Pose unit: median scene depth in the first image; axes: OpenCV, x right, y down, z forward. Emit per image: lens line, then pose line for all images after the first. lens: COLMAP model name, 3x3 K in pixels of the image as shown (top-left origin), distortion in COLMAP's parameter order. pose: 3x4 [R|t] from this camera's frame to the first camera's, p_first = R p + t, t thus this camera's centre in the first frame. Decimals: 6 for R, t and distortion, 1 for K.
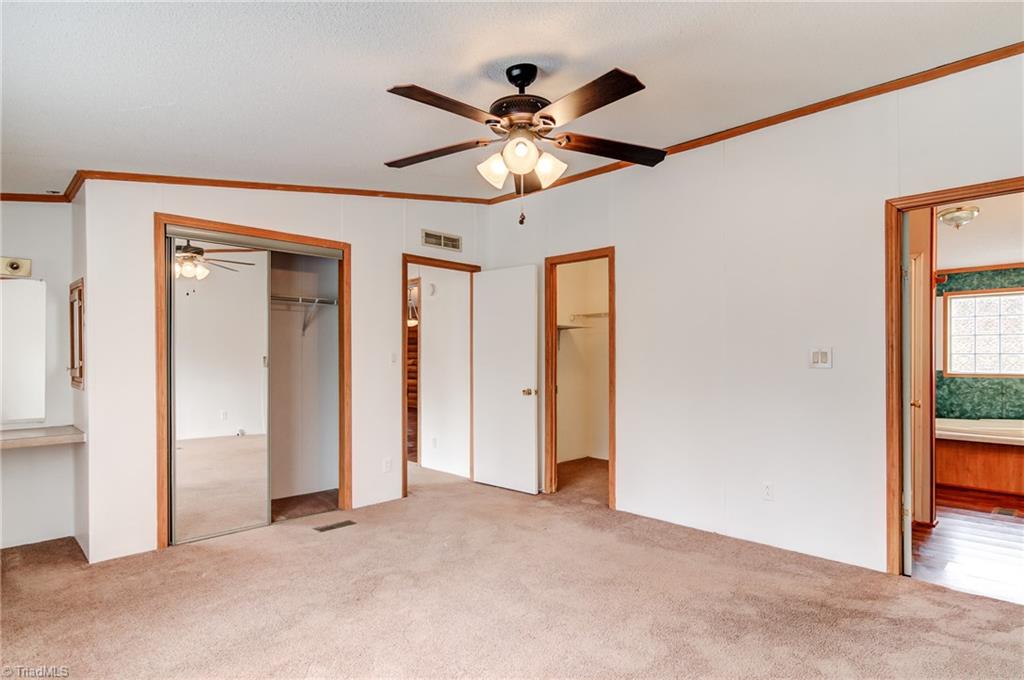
lens RADIAL K [[539.6, 0, 512.7], [0, 539.6, 349.2], [0, 0, 1]] dist [0.009304, -0.012340]
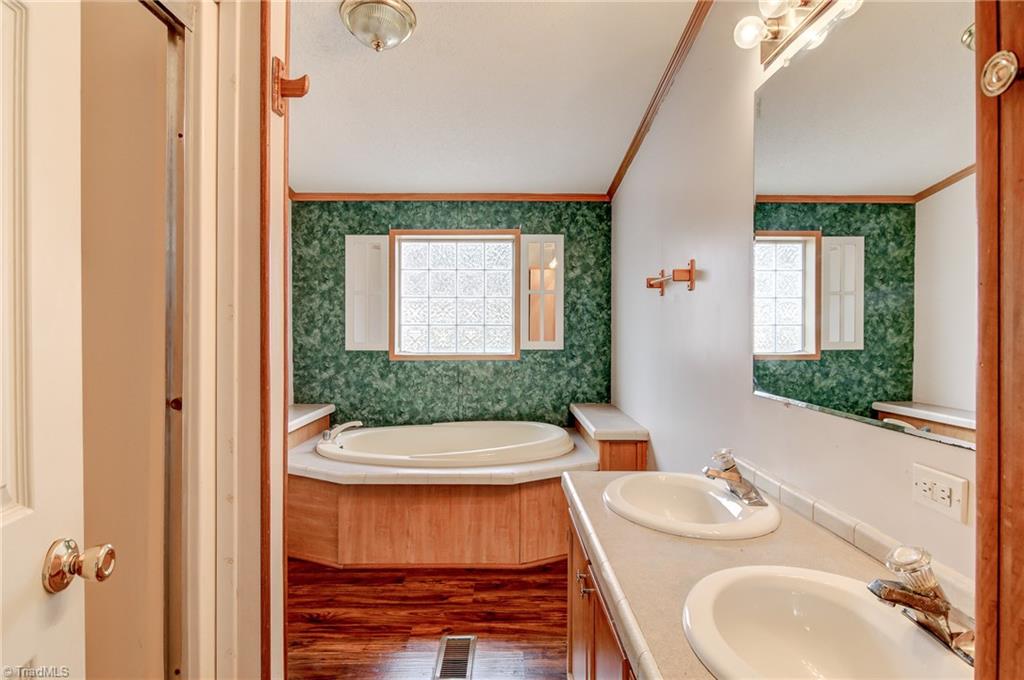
lens RADIAL K [[539.6, 0, 512.7], [0, 539.6, 349.2], [0, 0, 1]] dist [0.009304, -0.012340]
pose [[0.683307, -0.027471, 0.729615, 0.445291], [-0.001824, 0.999225, 0.039330, 0.012558], [-0.730129, -0.028205, 0.682727, 0.472037]]
